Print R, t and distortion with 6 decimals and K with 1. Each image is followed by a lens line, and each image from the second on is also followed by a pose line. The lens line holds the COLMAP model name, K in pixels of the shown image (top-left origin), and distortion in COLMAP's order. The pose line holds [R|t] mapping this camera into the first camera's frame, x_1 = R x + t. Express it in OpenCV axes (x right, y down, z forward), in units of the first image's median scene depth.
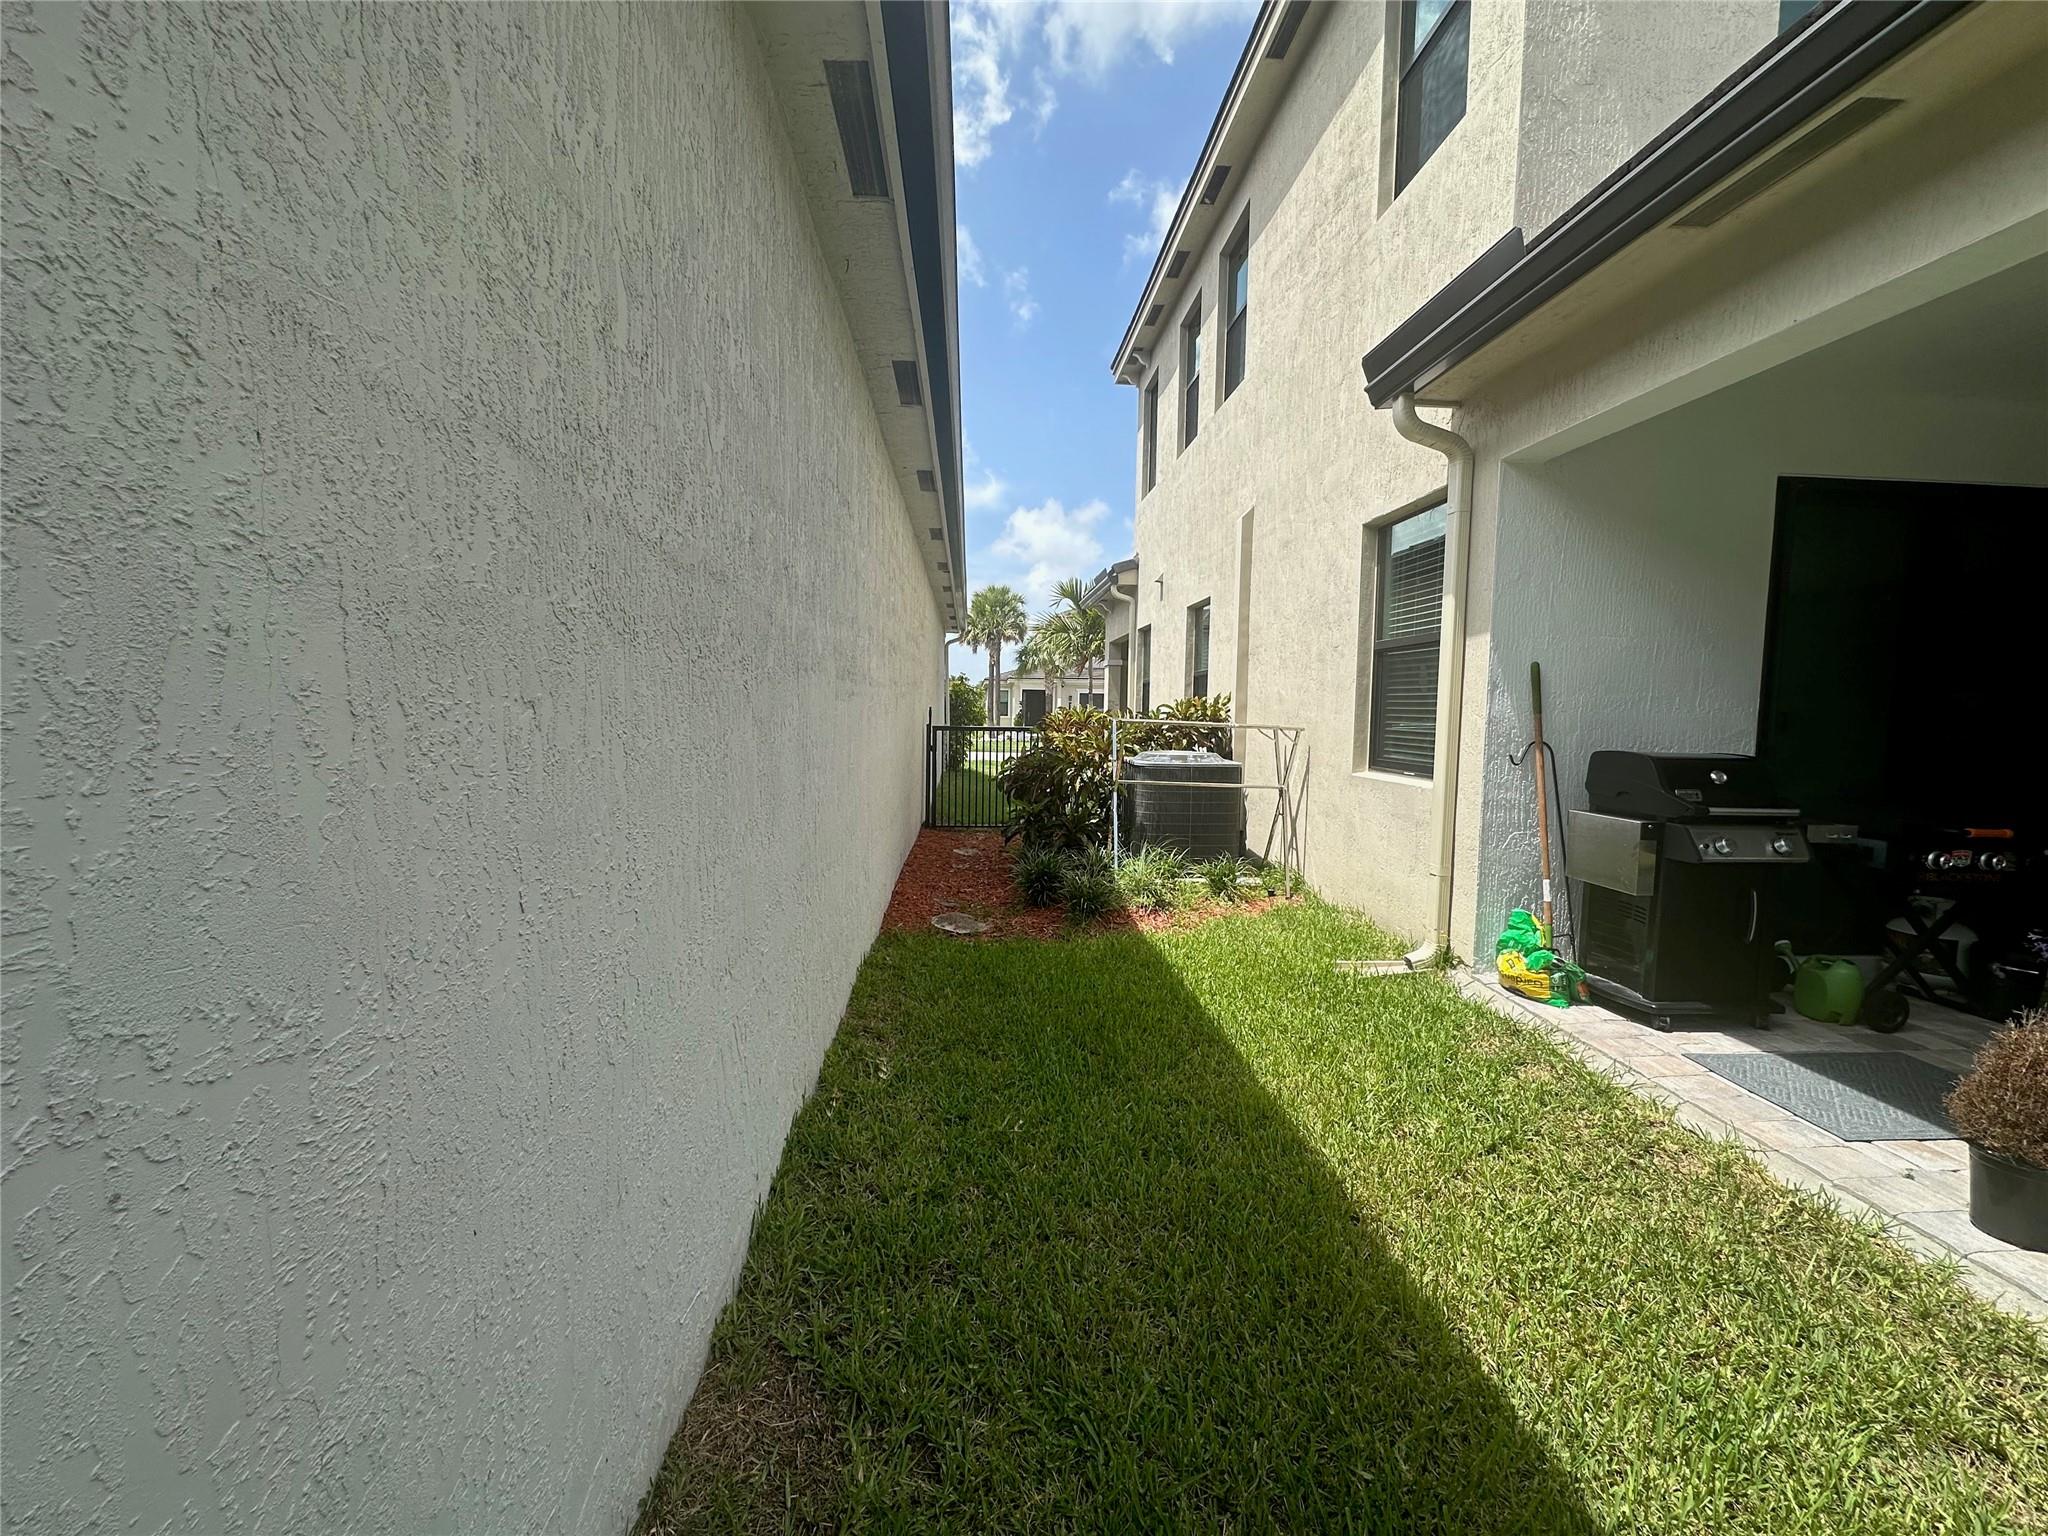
lens RADIAL K [[820.3, 0, 1026.2], [0, 820.3, 773.5], [0, 0, 1]] dist [0.000040, -0.000154]
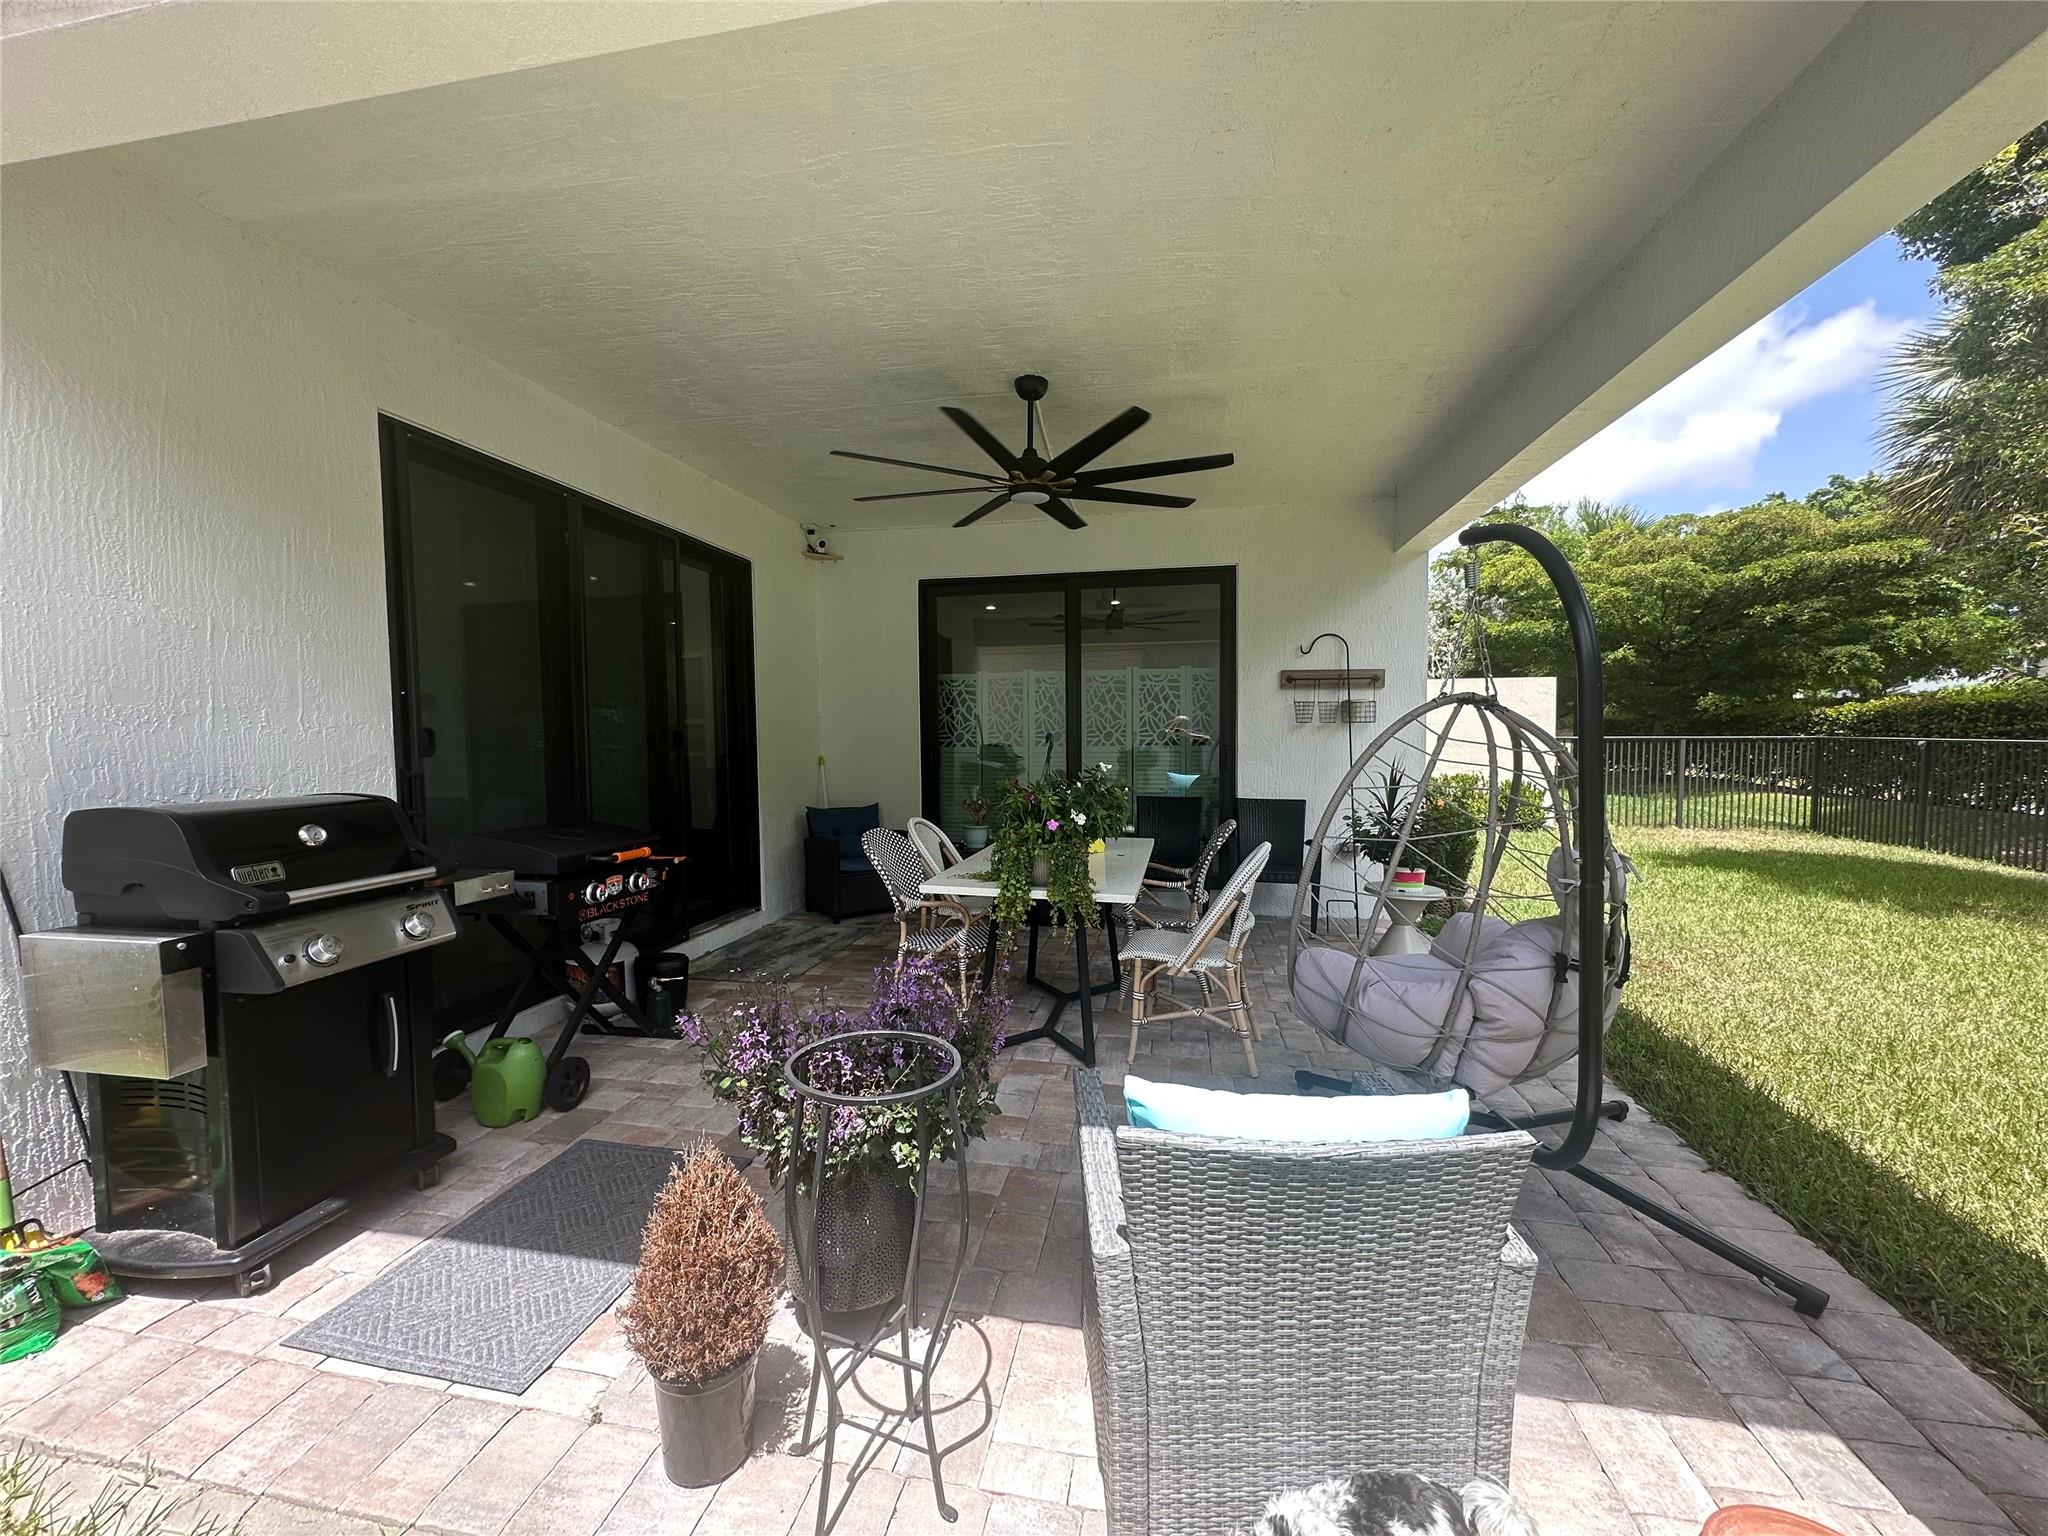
lens RADIAL K [[820.3, 0, 1019.3], [0, 820.3, 771.3], [0, 0, 1]] dist [0.000040, -0.000154]
pose [[0.264228, -0.067005, 0.962130, 0.386846], [0.089765, 0.994962, 0.044639, -0.023520], [-0.960274, 0.074571, 0.268912, 0.309958]]
